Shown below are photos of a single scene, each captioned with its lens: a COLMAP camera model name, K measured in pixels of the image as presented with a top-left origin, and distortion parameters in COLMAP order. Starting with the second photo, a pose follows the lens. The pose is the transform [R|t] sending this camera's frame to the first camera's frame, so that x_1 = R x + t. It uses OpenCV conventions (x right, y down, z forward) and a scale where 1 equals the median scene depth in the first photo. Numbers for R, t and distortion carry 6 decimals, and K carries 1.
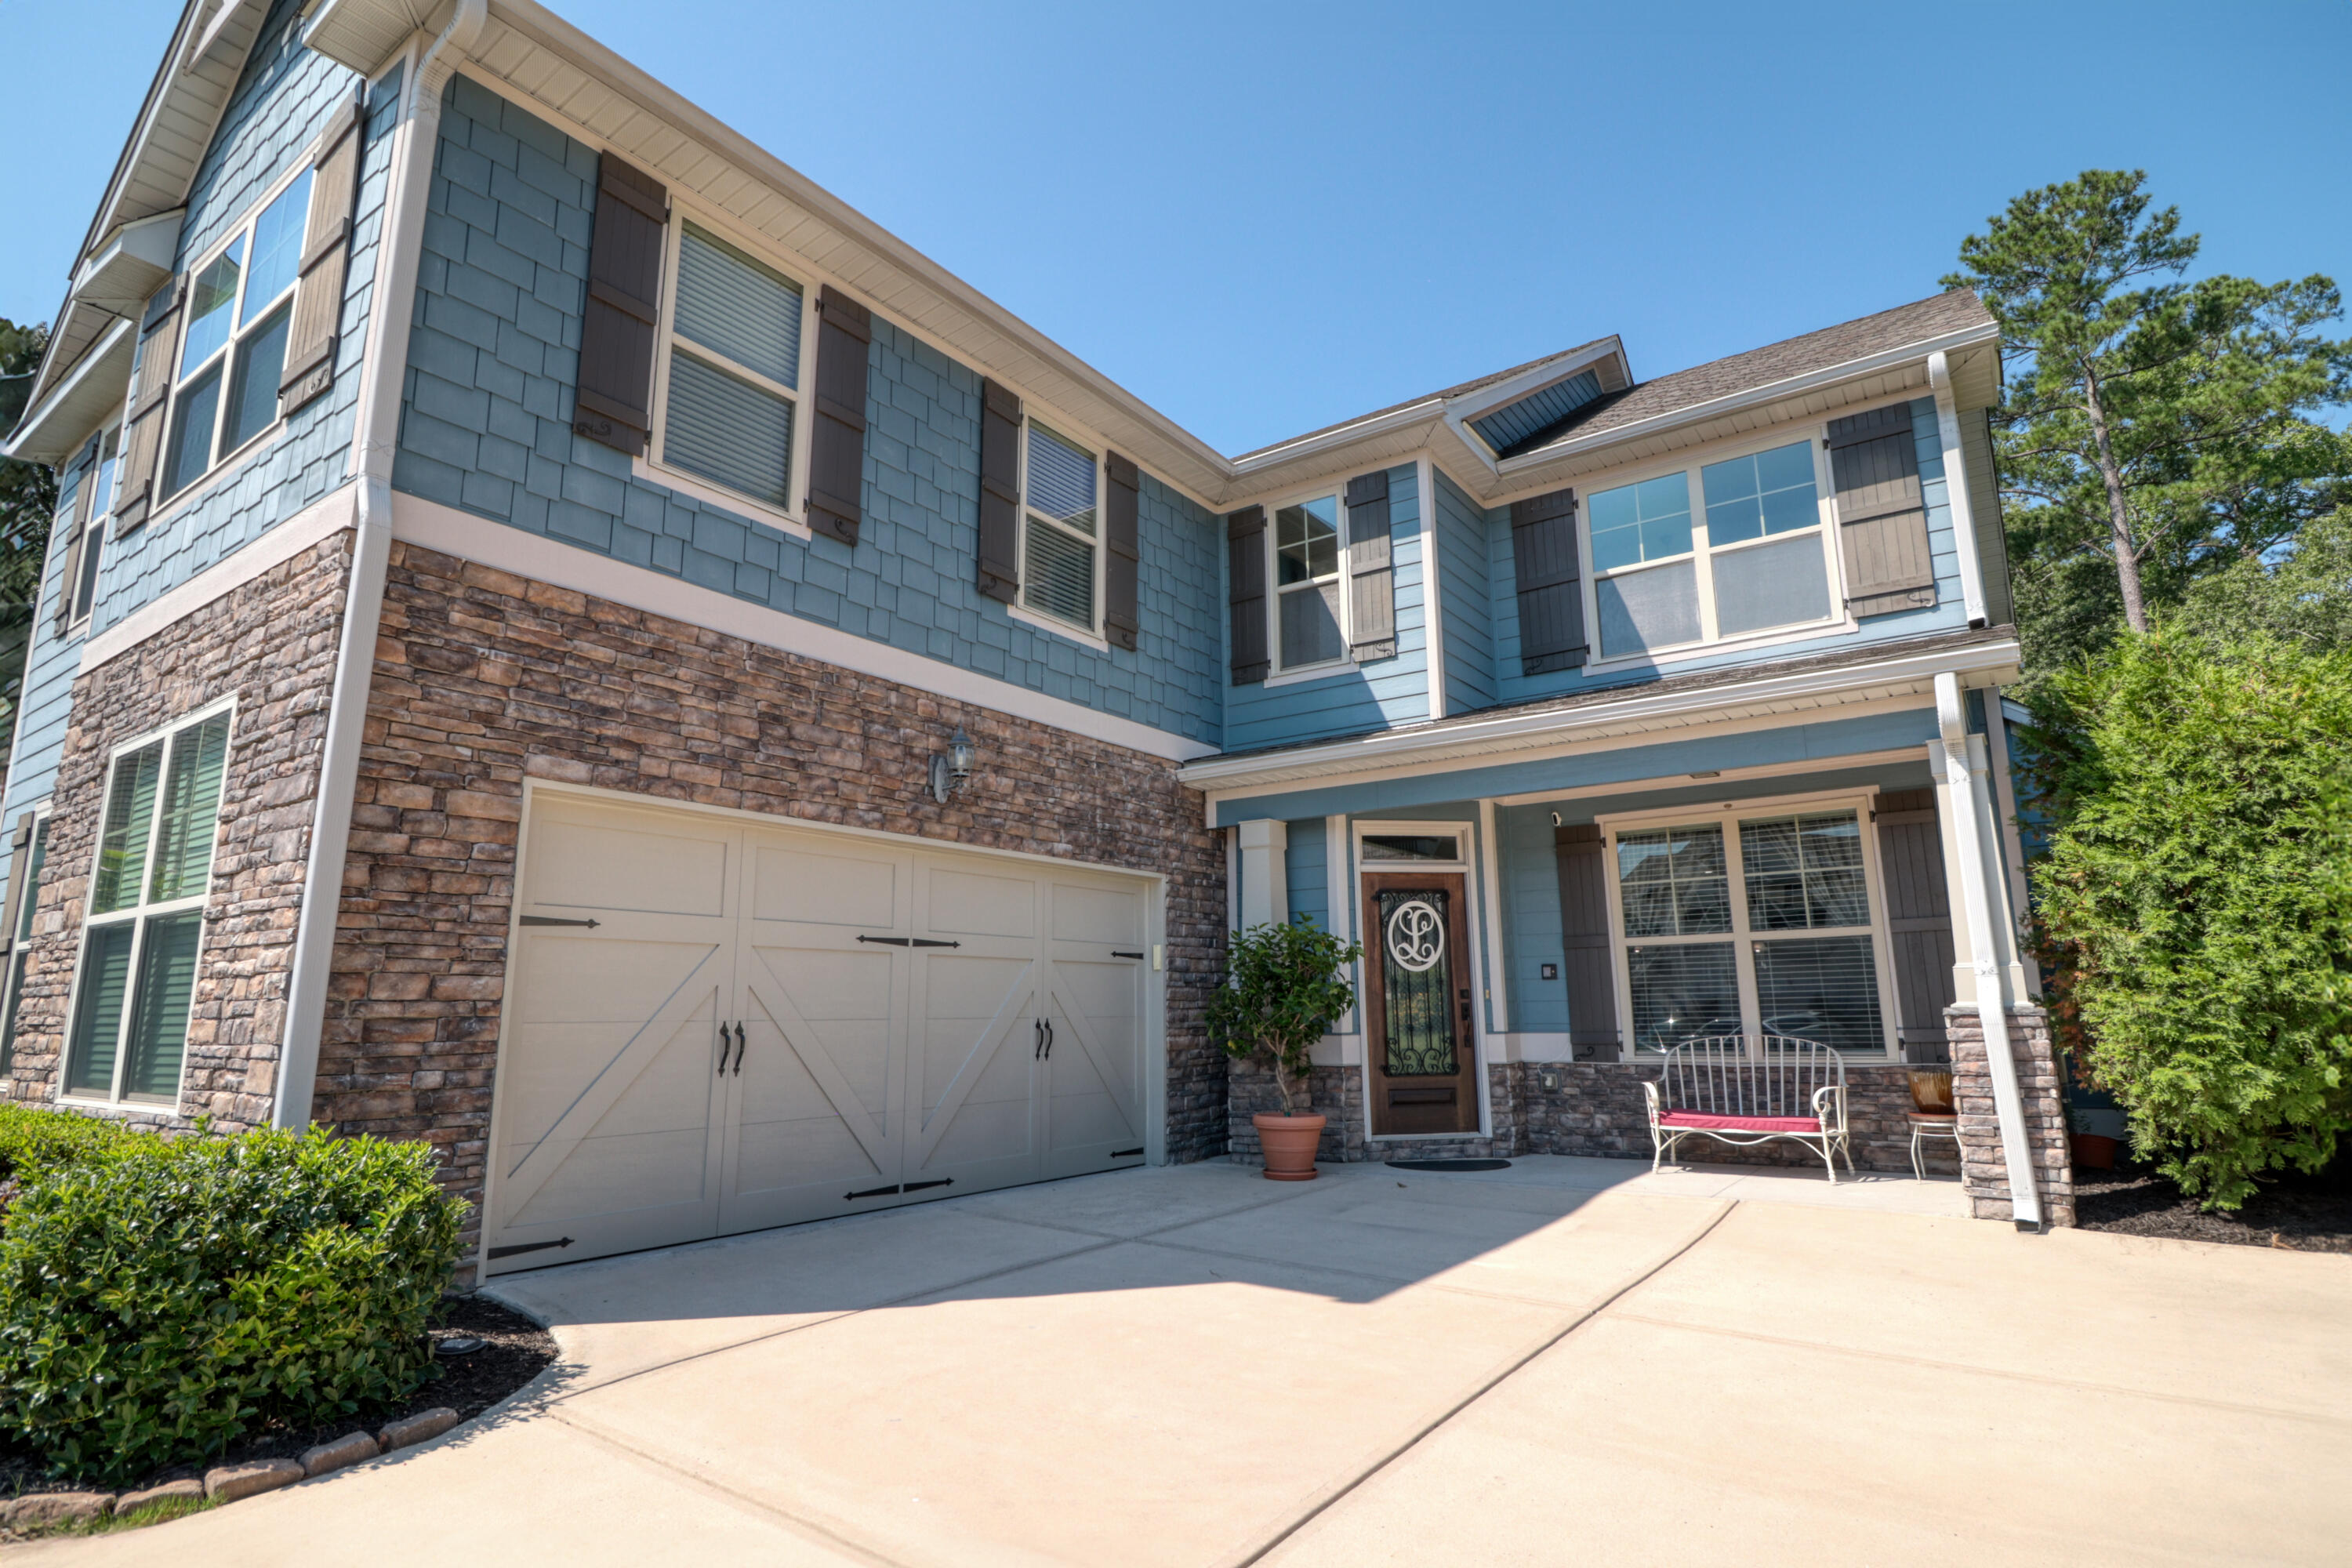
lens RADIAL K [[1194.1, 0, 1174.2], [0, 1194.1, 781.6], [0, 0, 1]] dist [-0.010761, -0.006913]
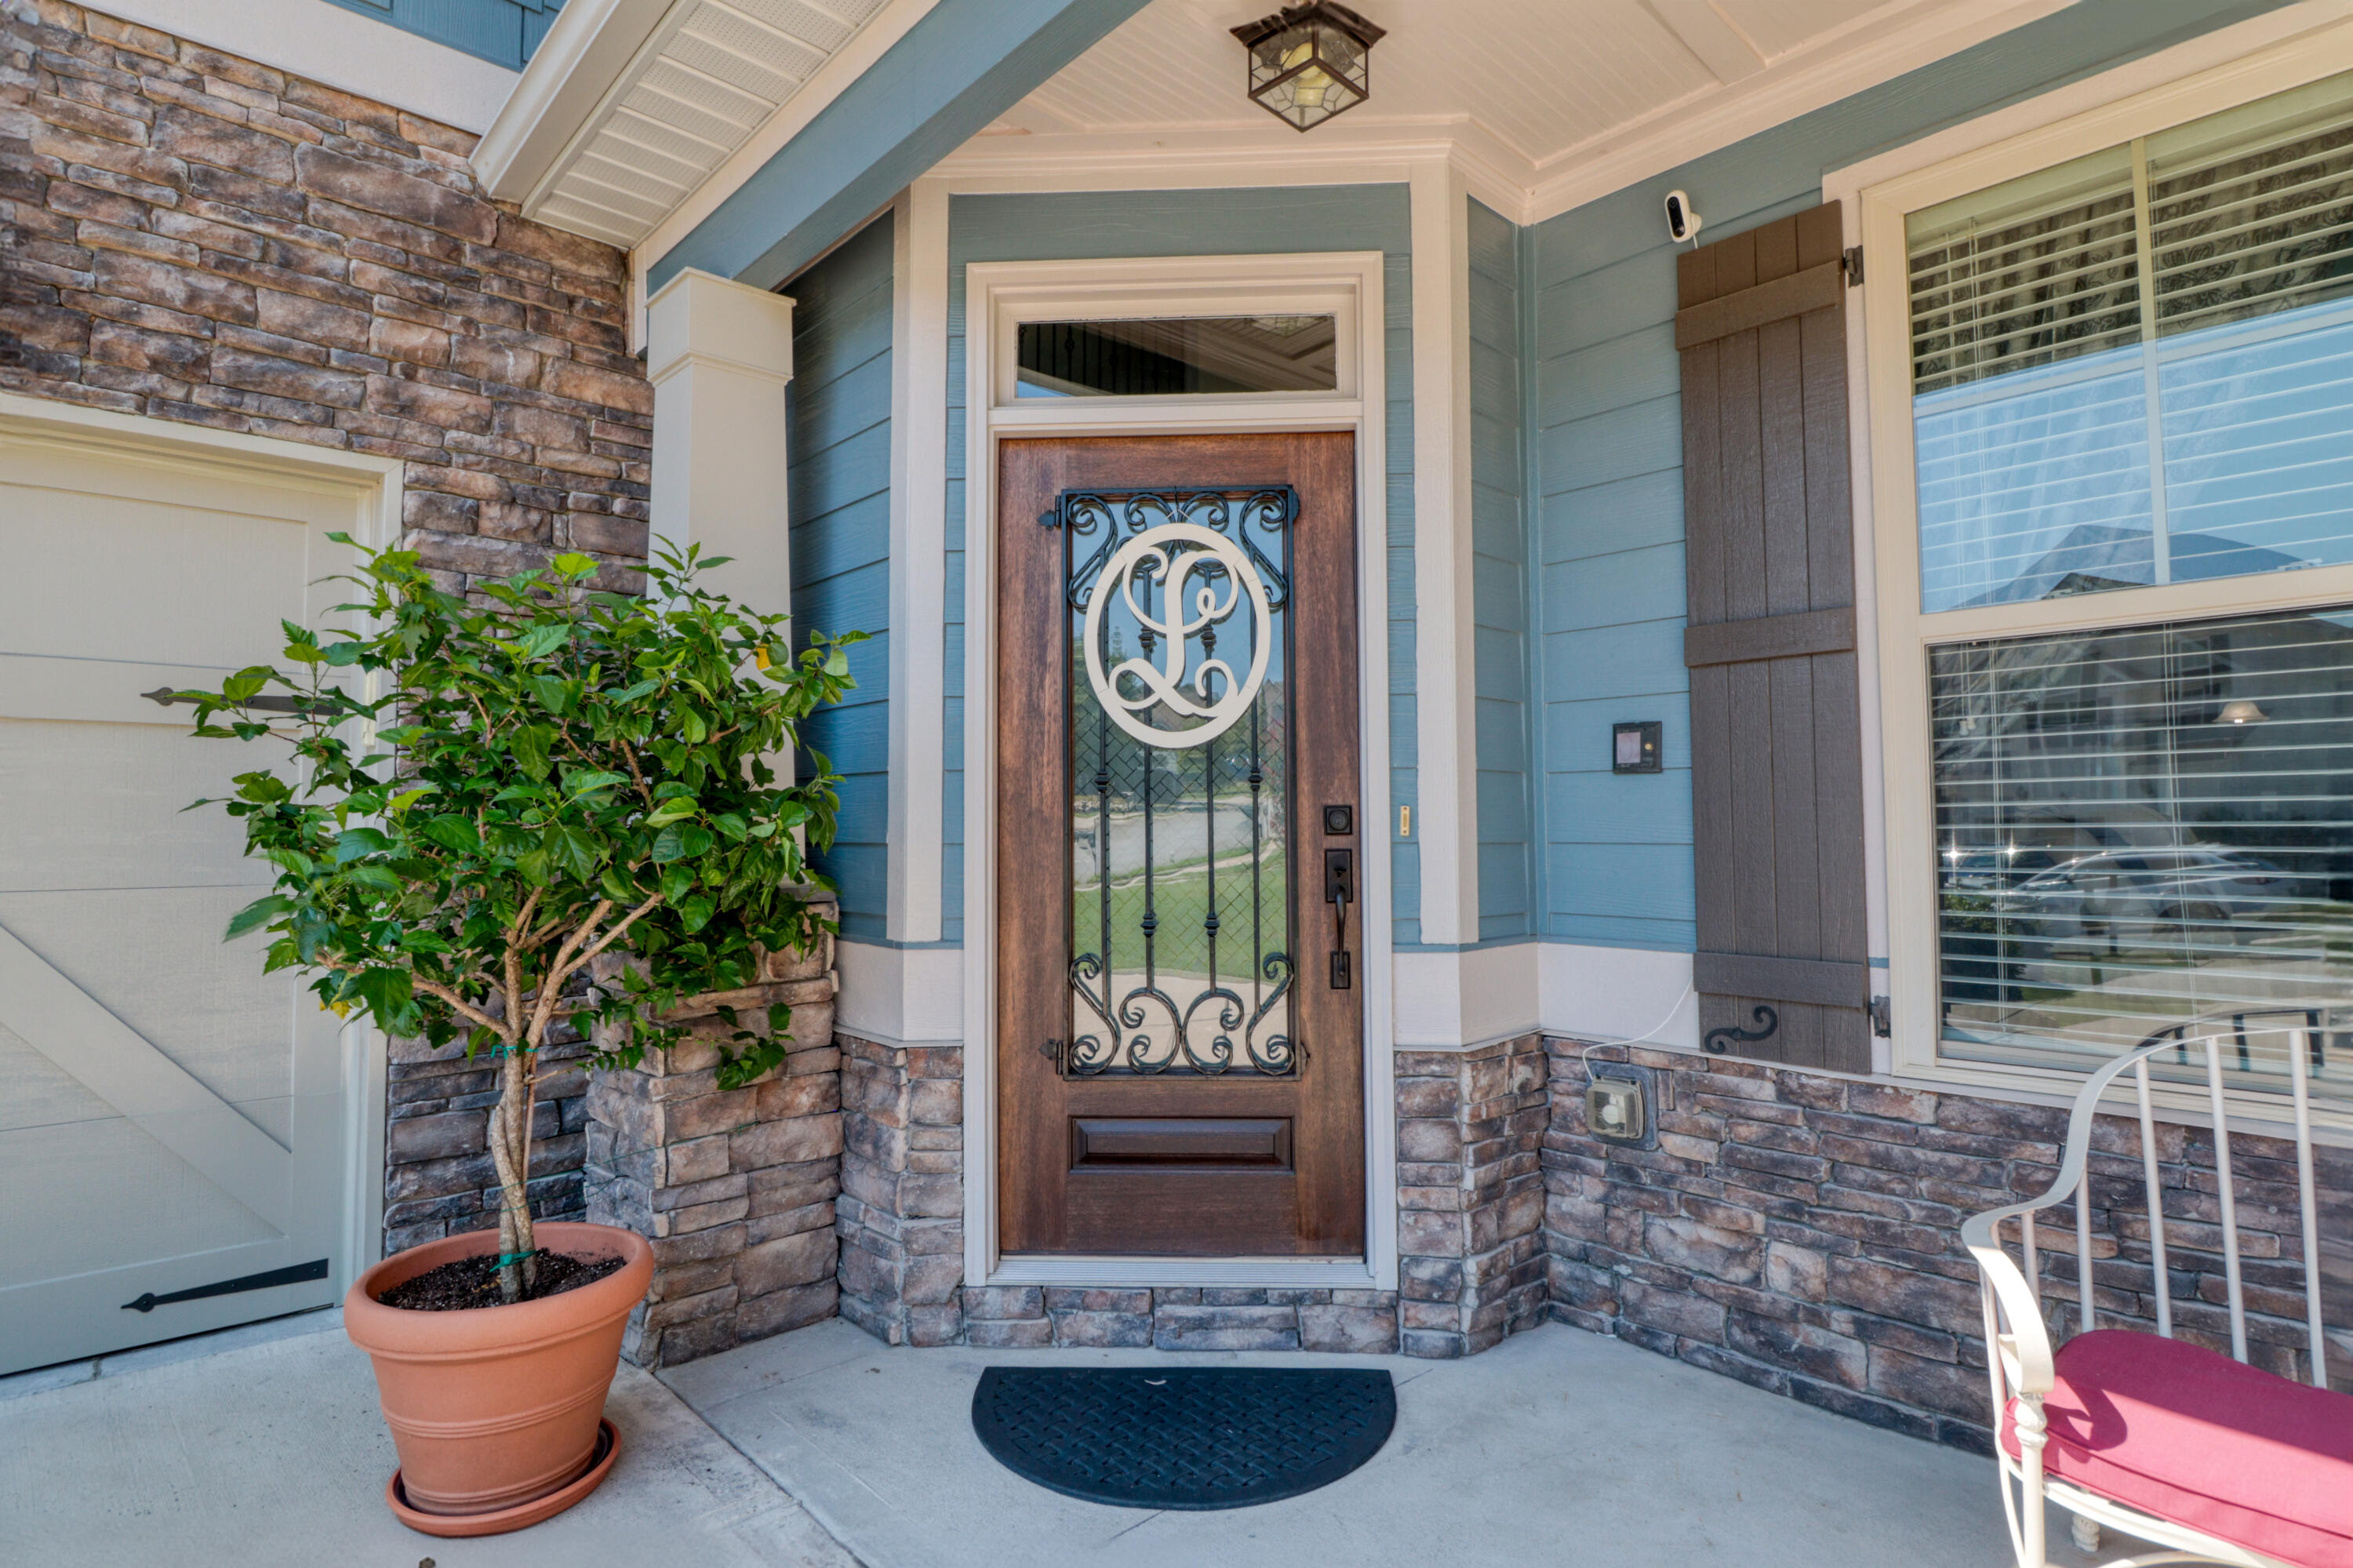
lens RADIAL K [[1194.6, 0, 1181.2], [0, 1194.6, 777.6], [0, 0, 1]] dist [-0.010761, -0.006913]
pose [[0.979388, -0.003095, -0.201963, 0.270001], [0.033708, 0.988365, 0.148319, 0.122168], [0.199154, -0.152070, 0.968097, 0.705400]]
